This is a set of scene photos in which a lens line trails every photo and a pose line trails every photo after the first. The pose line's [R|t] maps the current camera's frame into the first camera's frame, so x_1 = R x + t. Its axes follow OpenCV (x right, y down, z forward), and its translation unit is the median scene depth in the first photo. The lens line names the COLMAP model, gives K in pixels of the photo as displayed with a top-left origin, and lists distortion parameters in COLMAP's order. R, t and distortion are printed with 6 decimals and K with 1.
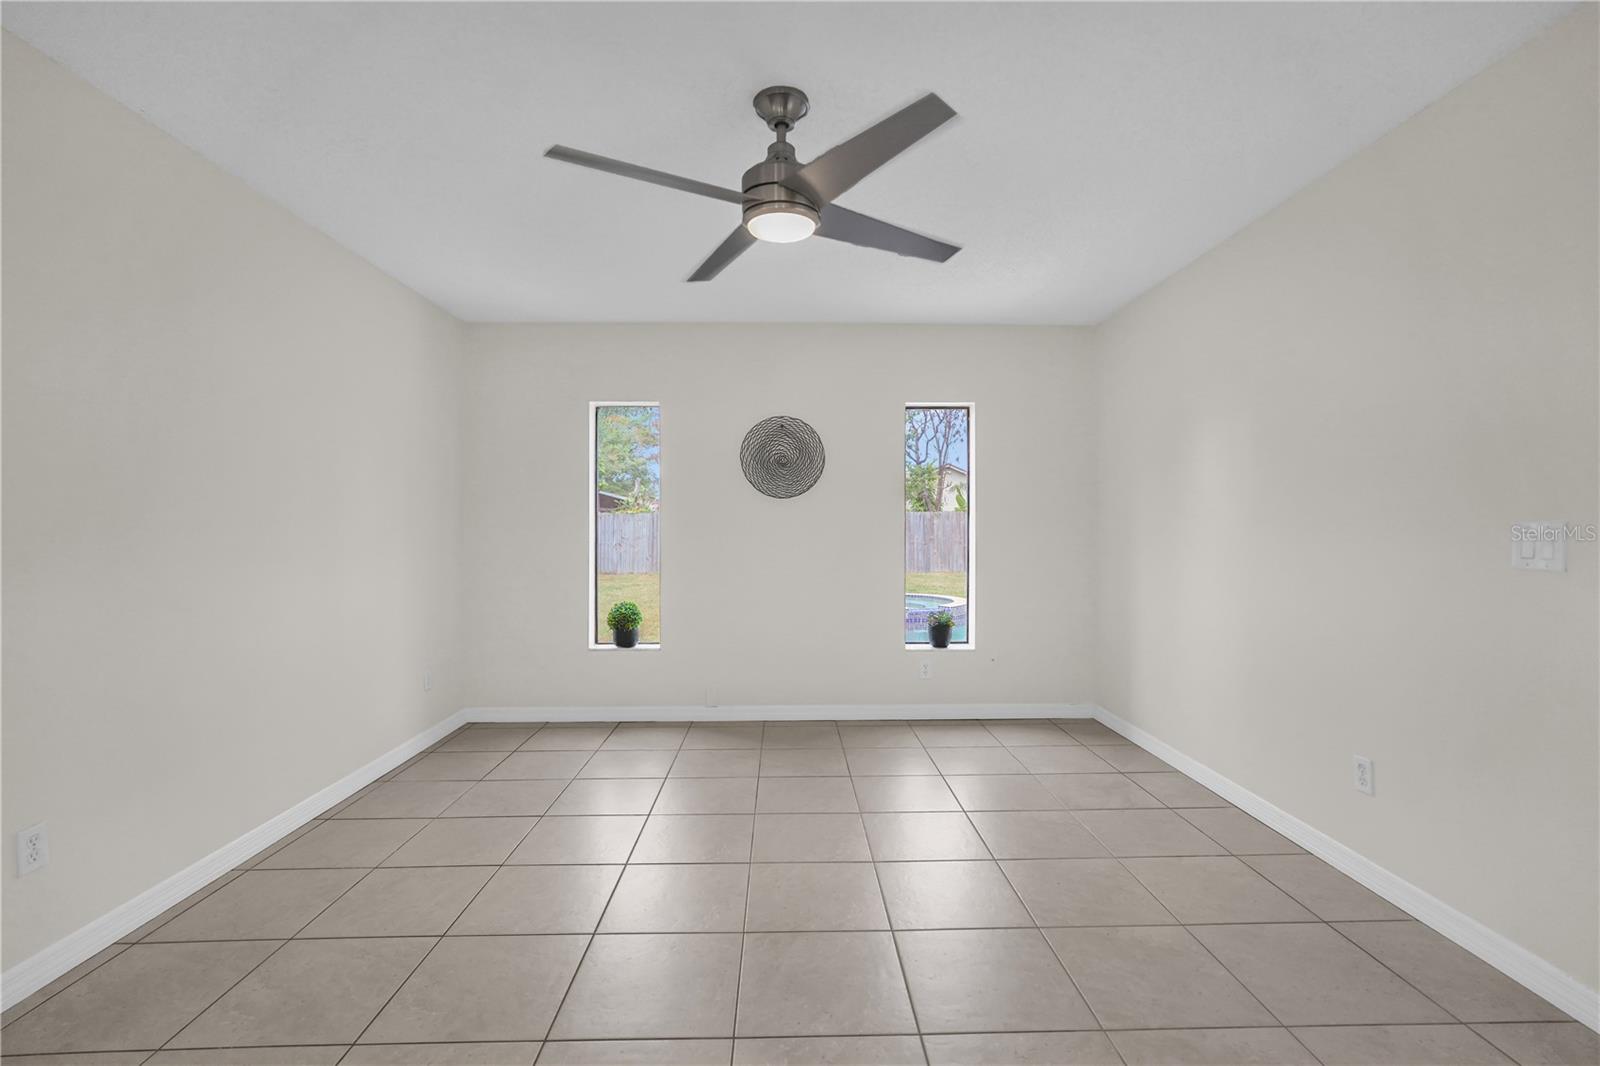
lens RADIAL K [[741.6, 0, 804.0], [0, 741.6, 525.3], [0, 0, 1]] dist [0.020162, 0.000498]
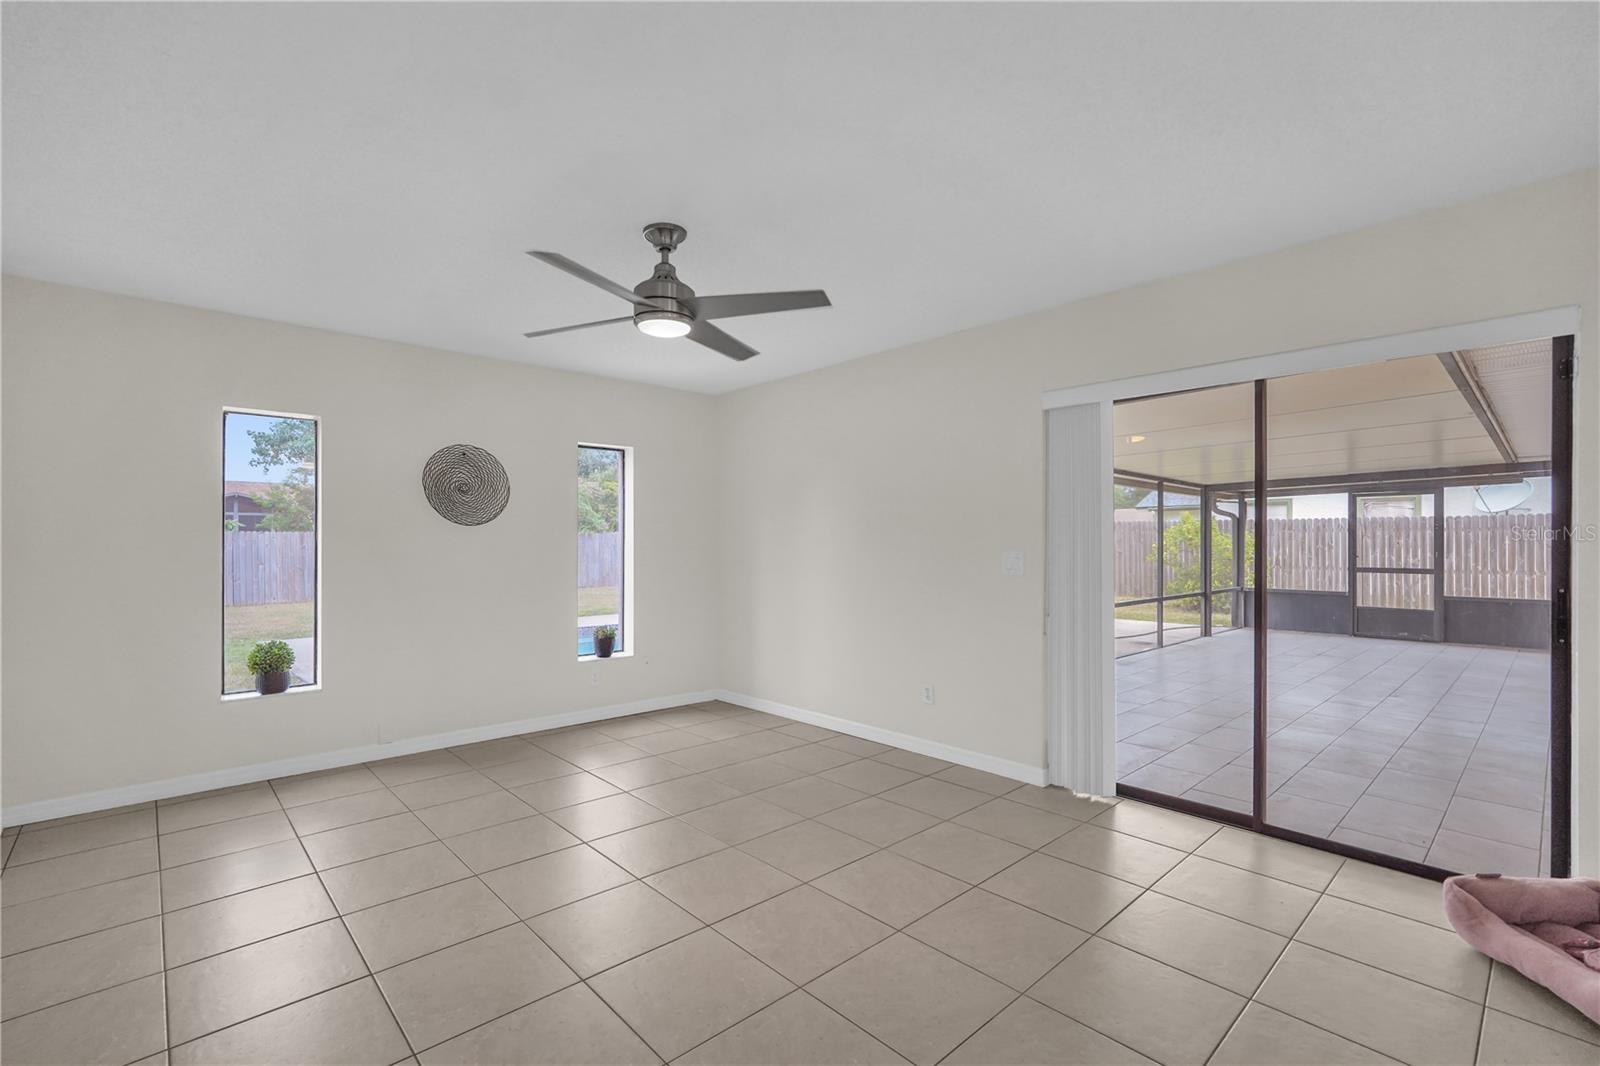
lens RADIAL K [[725.0, 0, 803.5], [0, 725.0, 516.2], [0, 0, 1]] dist [-0.000625, 0.000621]
pose [[0.750254, 0.025250, 0.660667, -0.355044], [-0.000550, 0.999294, -0.037567, -0.012093], [-0.661149, 0.027822, 0.749738, -0.055714]]
